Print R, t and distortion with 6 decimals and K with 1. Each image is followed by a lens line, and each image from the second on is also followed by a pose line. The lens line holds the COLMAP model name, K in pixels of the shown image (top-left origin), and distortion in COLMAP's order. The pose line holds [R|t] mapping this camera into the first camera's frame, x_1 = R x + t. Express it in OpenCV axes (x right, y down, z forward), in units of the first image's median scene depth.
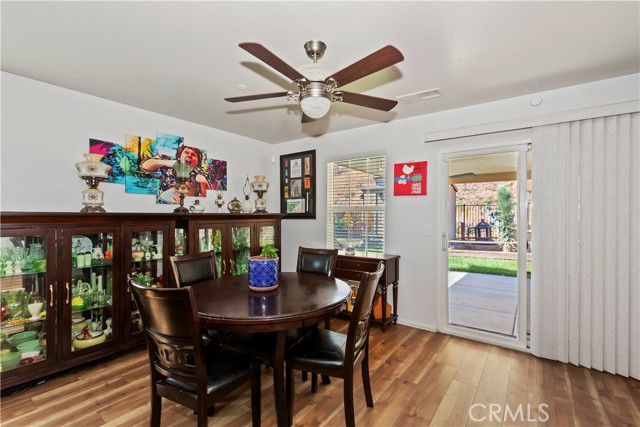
lens RADIAL K [[291.1, 0, 322.2], [0, 291.1, 214.0], [0, 0, 1]] dist [-0.000130, 0.000433]
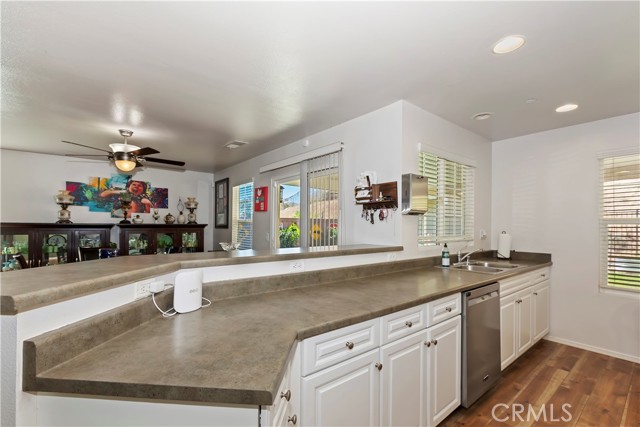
lens RADIAL K [[291.1, 0, 323.2], [0, 291.1, 219.1], [0, 0, 1]] dist [-0.000130, 0.000433]
pose [[0.968061, -0.000166, -0.250715, 0.937436], [-0.005108, 0.999779, -0.020382, -0.000602], [0.250663, 0.021012, 0.967846, -0.258000]]
